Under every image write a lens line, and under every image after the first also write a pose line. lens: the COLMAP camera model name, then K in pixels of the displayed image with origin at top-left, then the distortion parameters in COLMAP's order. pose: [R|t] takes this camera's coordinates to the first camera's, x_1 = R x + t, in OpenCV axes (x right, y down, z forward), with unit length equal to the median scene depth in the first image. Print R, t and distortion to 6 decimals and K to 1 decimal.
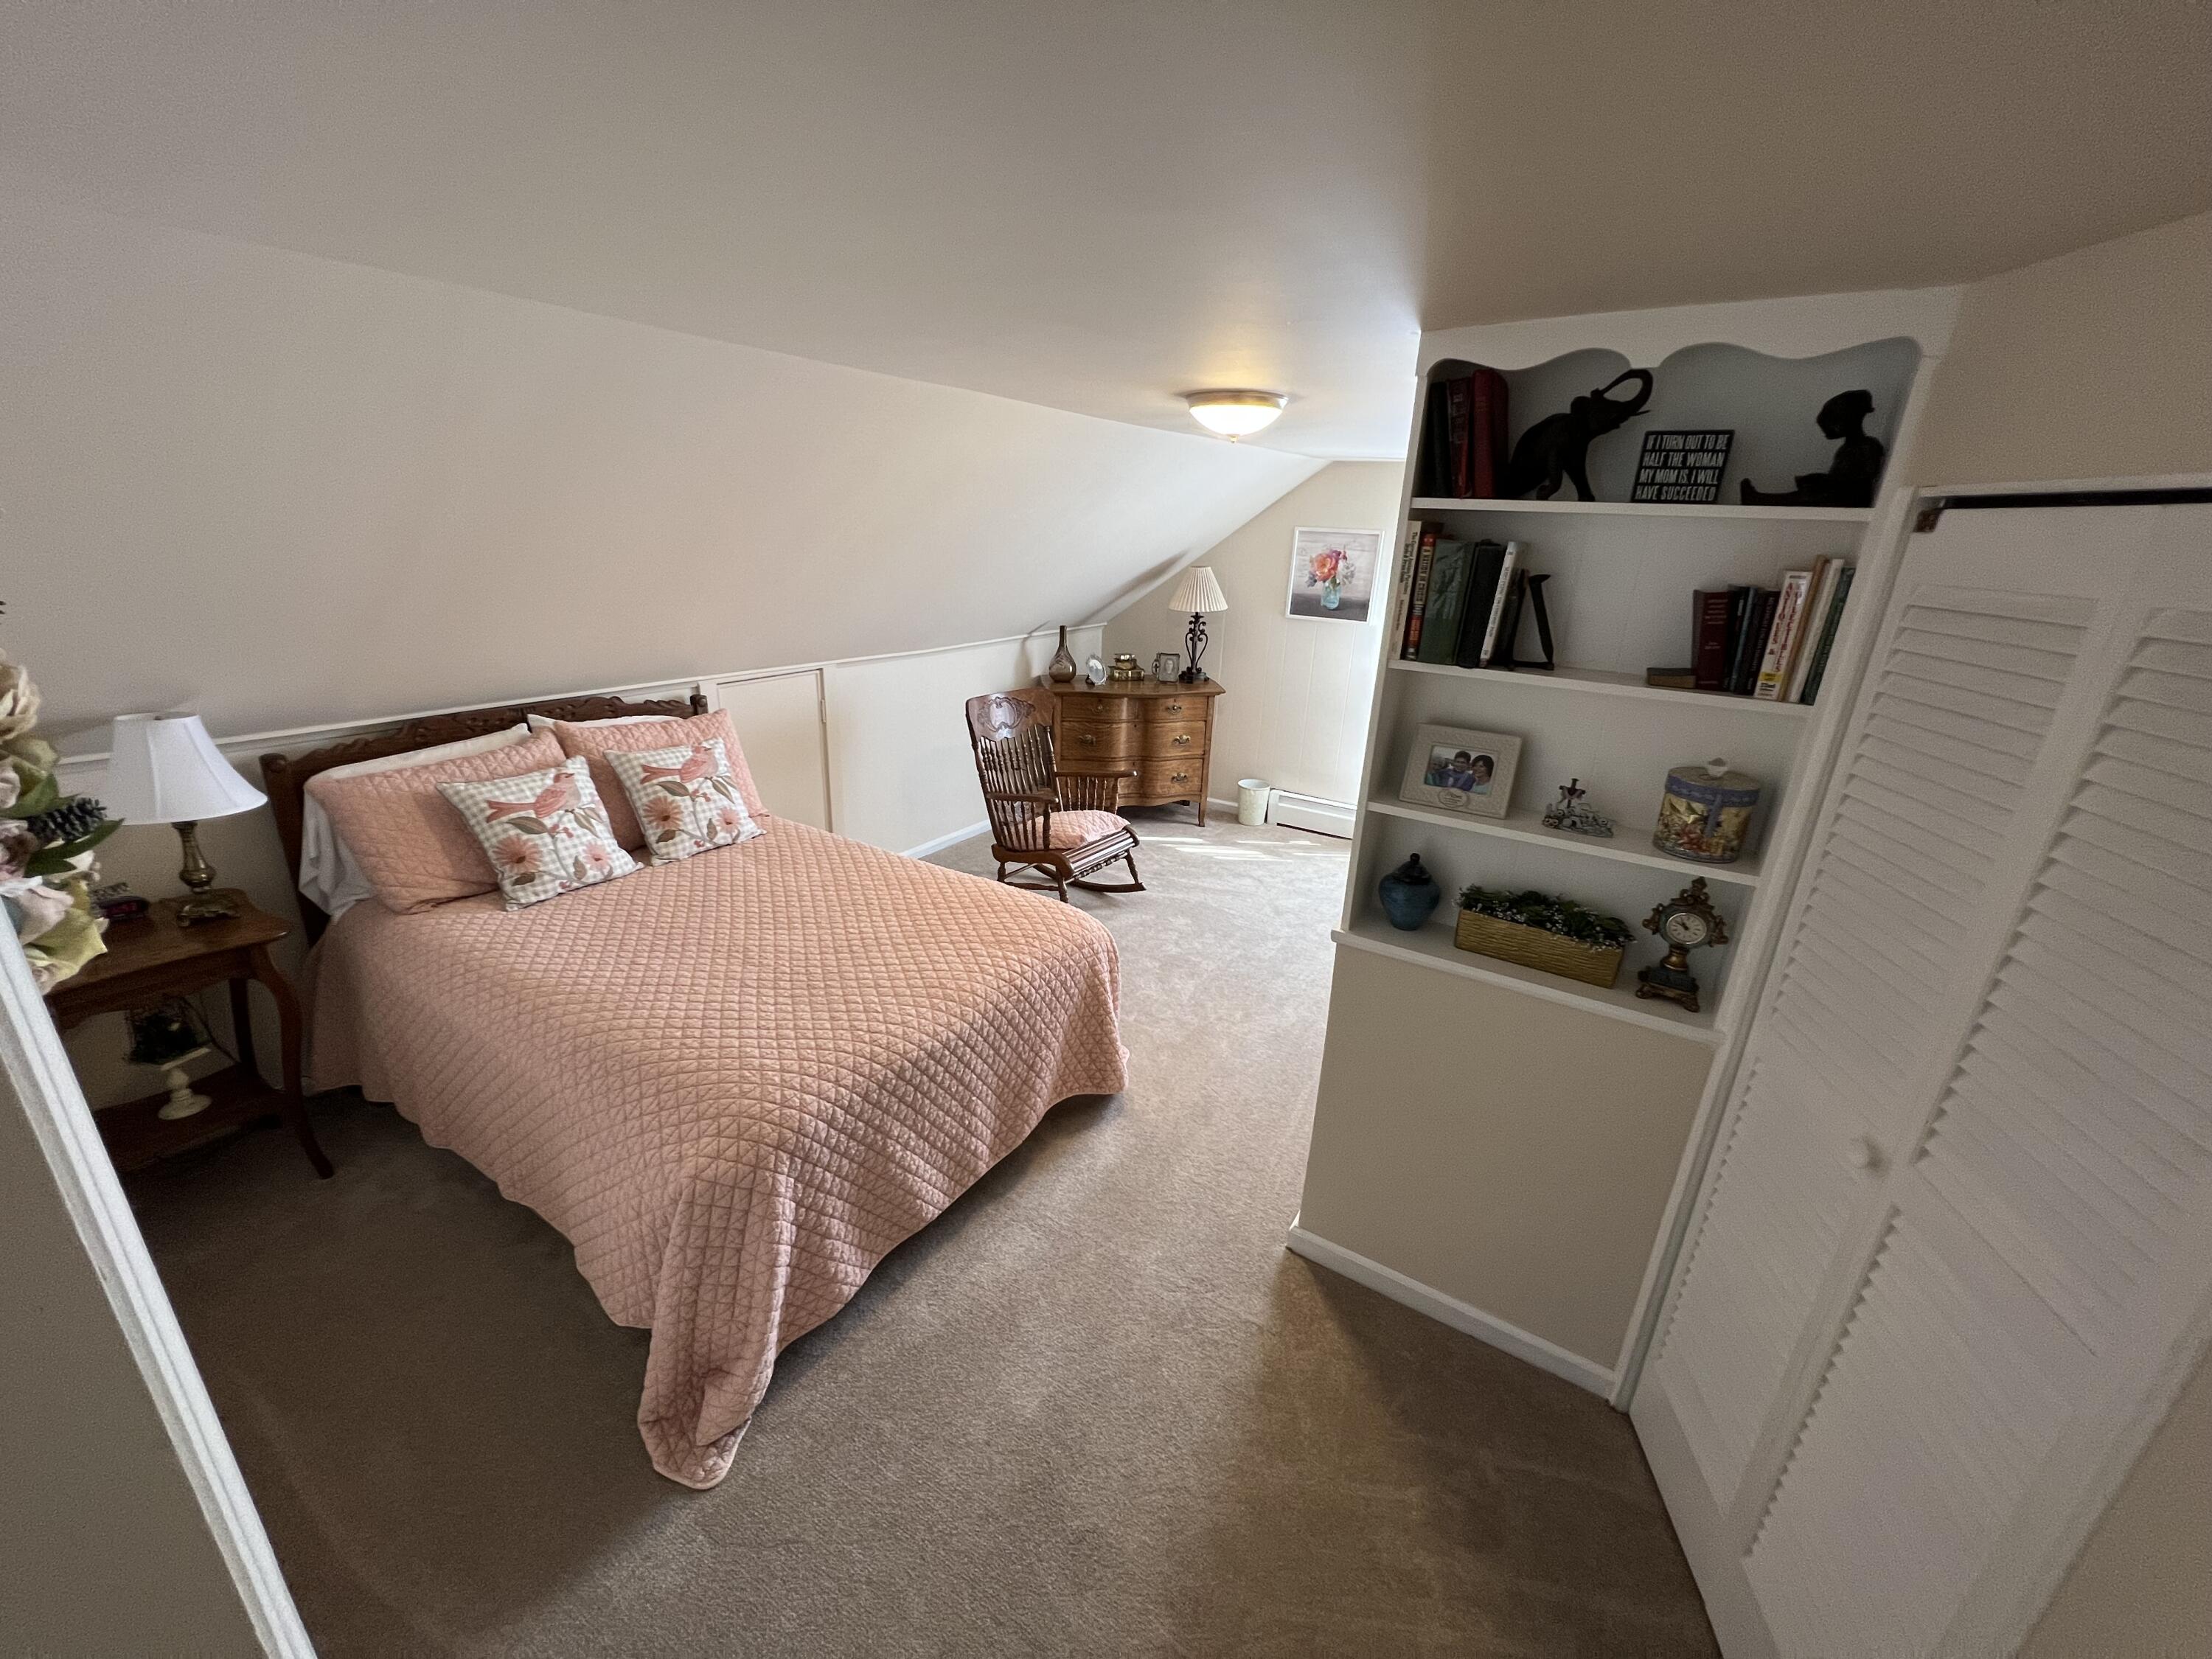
lens RADIAL K [[887.0, 0, 1107.8], [0, 887.0, 830.0], [0, 0, 1]] dist [-0.001188, 0.000210]
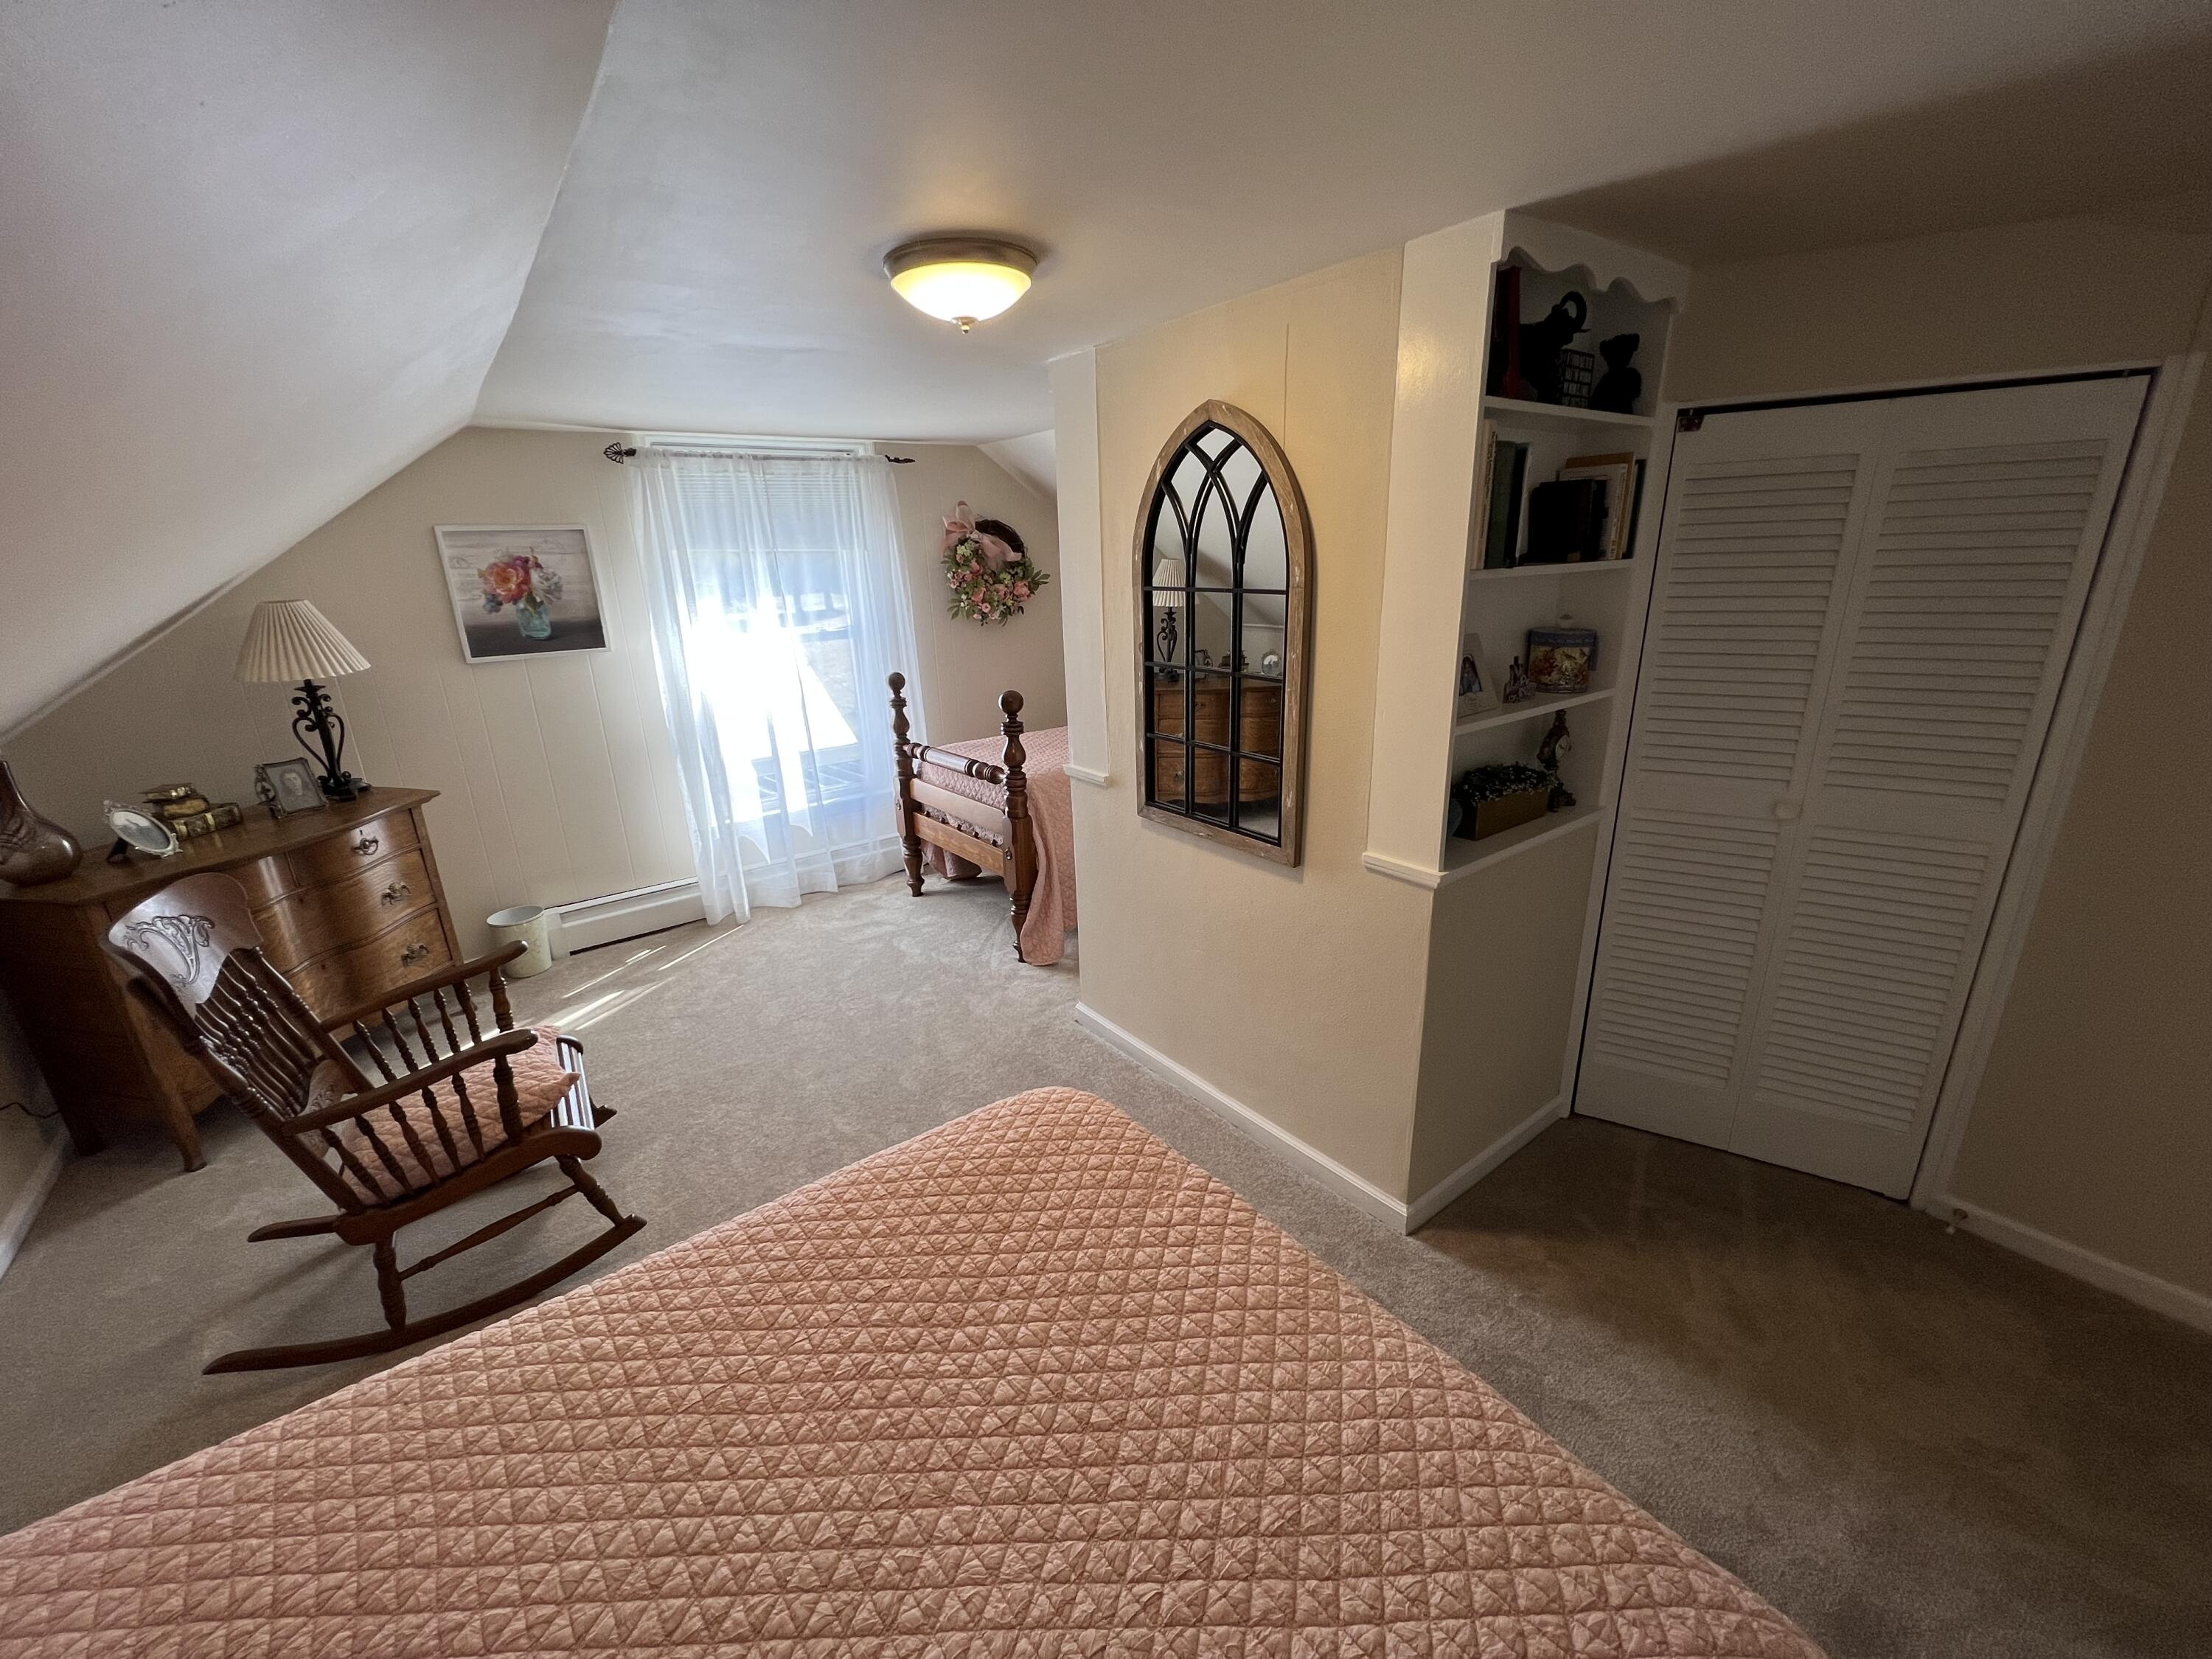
lens RADIAL K [[887.0, 0, 1108.5], [0, 887.0, 828.4], [0, 0, 1]] dist [-0.001188, 0.000210]
pose [[0.360672, -0.326646, 0.873623, -0.252692], [0.354438, 0.914400, 0.195565, -0.090356], [-0.862722, 0.239111, 0.445575, 0.335873]]
